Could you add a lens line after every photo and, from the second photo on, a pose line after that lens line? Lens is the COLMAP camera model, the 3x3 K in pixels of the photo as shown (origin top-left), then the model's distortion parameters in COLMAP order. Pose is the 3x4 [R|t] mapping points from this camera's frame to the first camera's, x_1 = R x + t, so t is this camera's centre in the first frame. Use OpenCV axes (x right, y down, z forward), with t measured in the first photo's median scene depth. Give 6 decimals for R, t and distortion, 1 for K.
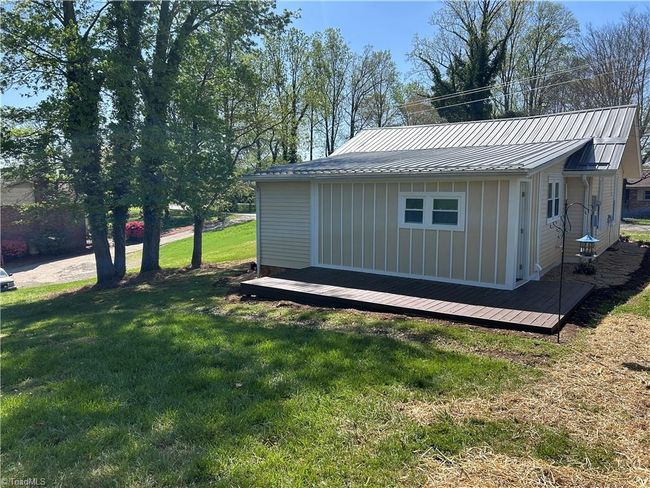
lens RADIAL K [[504.7, 0, 320.7], [0, 504.7, 247.2], [0, 0, 1]] dist [0.074212, -0.081798]
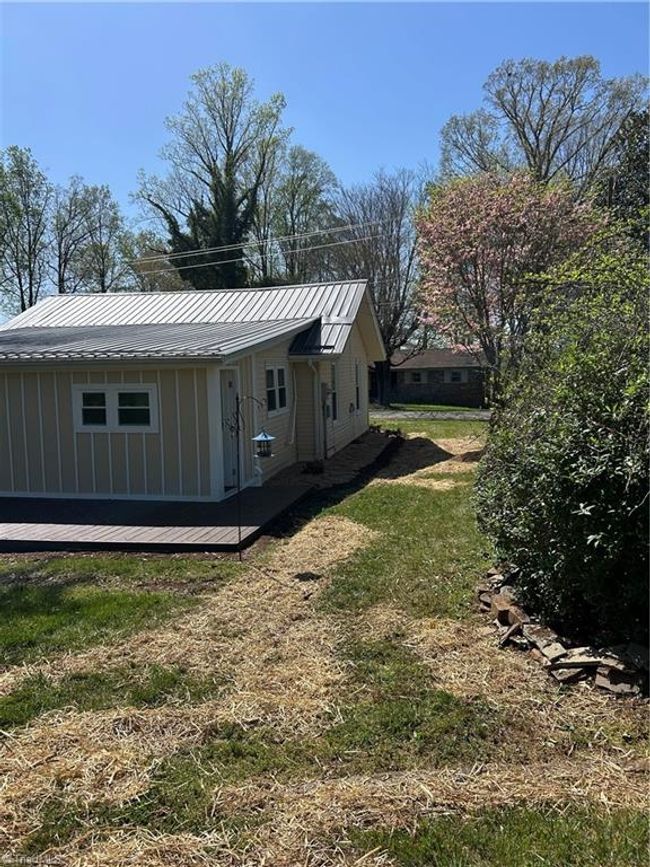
lens RADIAL K [[673.2, 0, 328.6], [0, 673.2, 428.2], [0, 0, 1]] dist [0.074212, -0.081798]
pose [[0.913810, -0.052847, 0.402688, 0.072431], [0.066081, 0.997633, -0.019030, -0.001089], [-0.400729, 0.044000, 0.915139, -0.045968]]
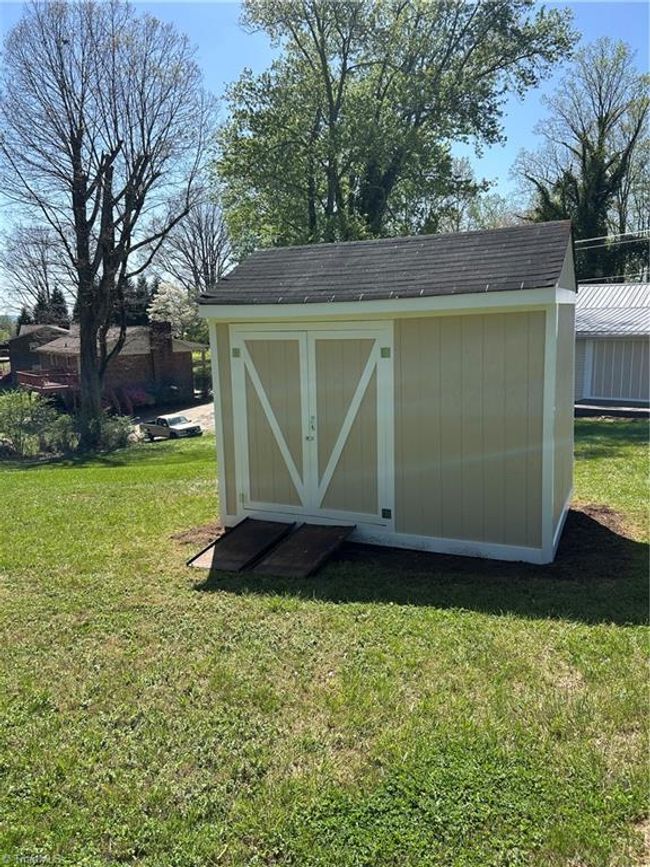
lens RADIAL K [[673.2, 0, 319.7], [0, 673.2, 429.9], [0, 0, 1]] dist [0.074212, -0.081798]
pose [[0.999747, -0.005704, -0.021748, -0.635667], [0.006561, 0.999197, 0.039516, 0.039867], [0.021505, -0.039648, 0.998982, -0.835770]]
